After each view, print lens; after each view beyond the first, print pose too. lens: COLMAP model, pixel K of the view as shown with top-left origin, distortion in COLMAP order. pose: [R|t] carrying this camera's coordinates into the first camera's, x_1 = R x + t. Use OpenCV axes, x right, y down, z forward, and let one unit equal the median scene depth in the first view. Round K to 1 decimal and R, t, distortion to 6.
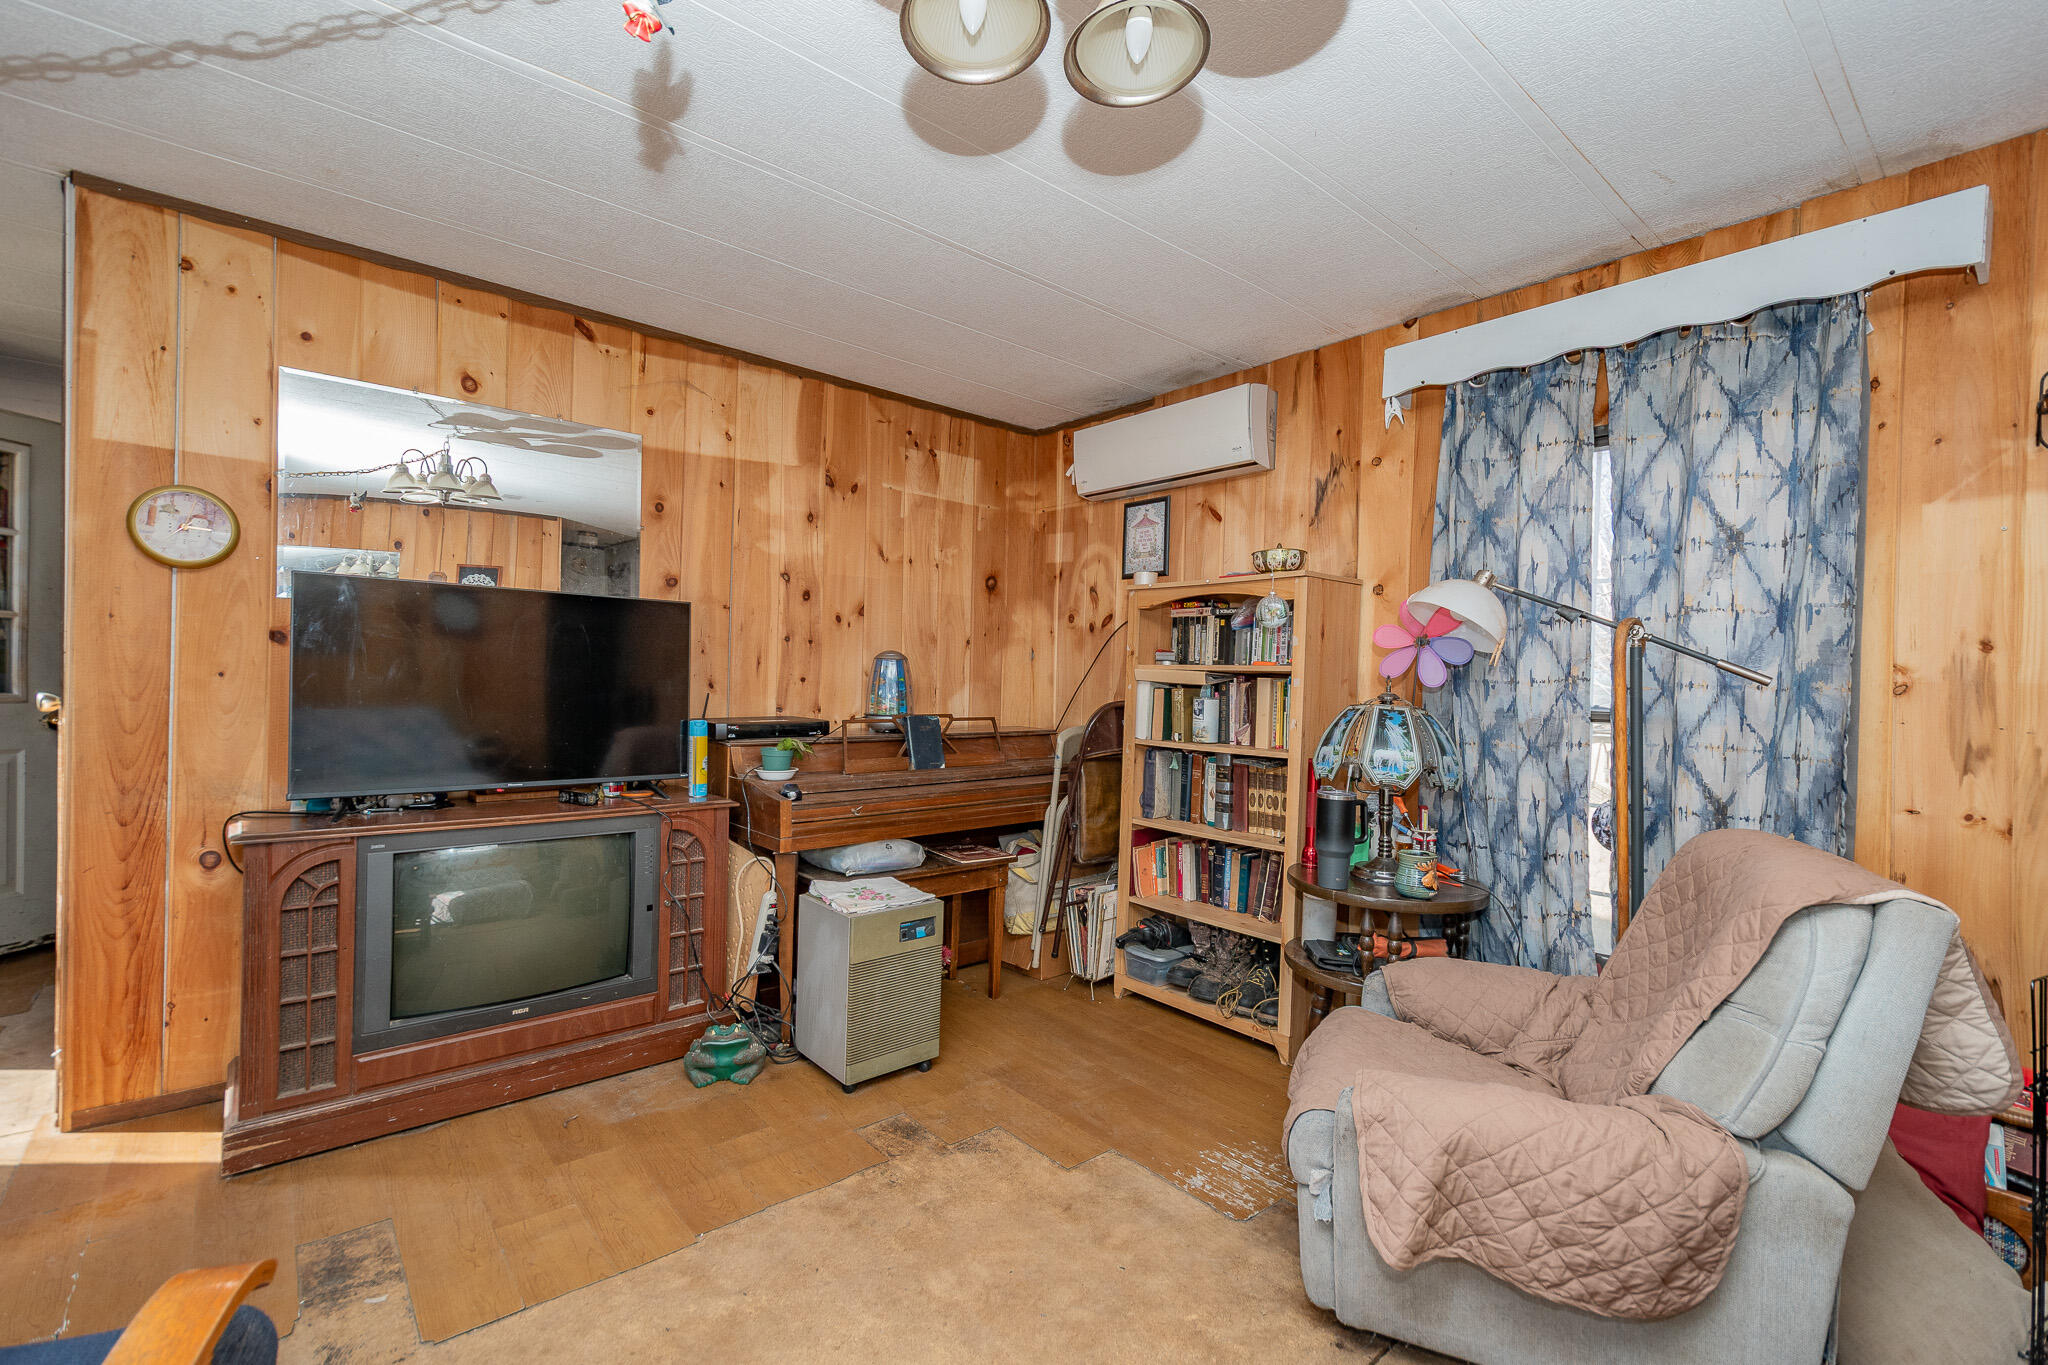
lens RADIAL K [[887.8, 0, 1039.5], [0, 887.8, 687.5], [0, 0, 1]] dist [0.015970, -0.005097]
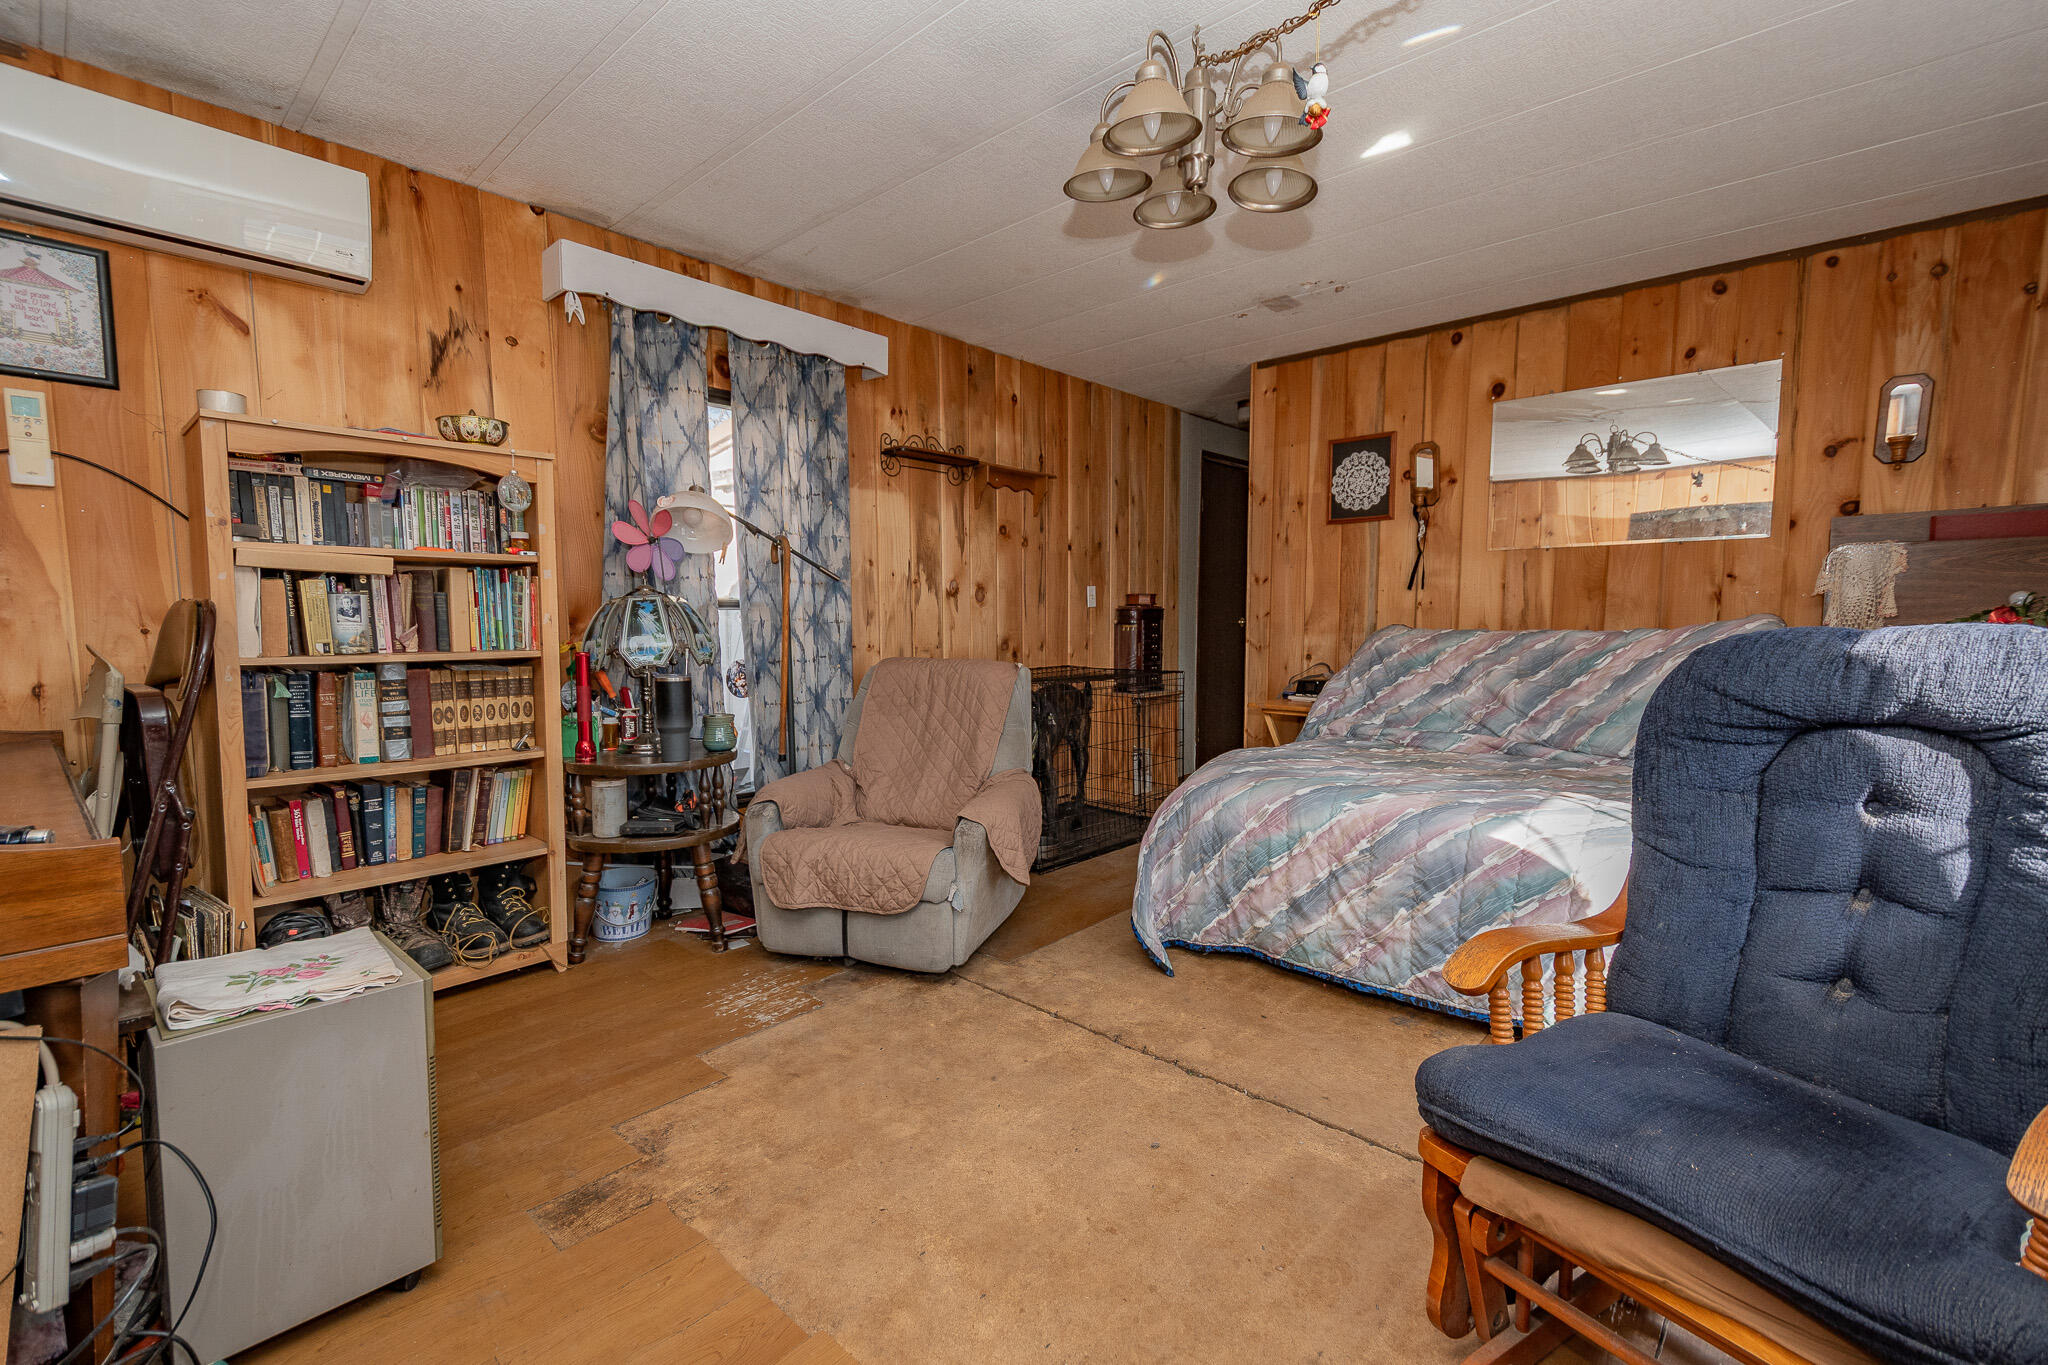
lens RADIAL K [[887.8, 0, 1031.4], [0, 887.8, 683.3], [0, 0, 1]] dist [0.015970, -0.005097]
pose [[-0.118275, -0.102690, 0.987657, -0.632961], [0.002272, 0.994608, 0.103684, 0.010972], [-0.992978, 0.014508, -0.117404, 0.537526]]
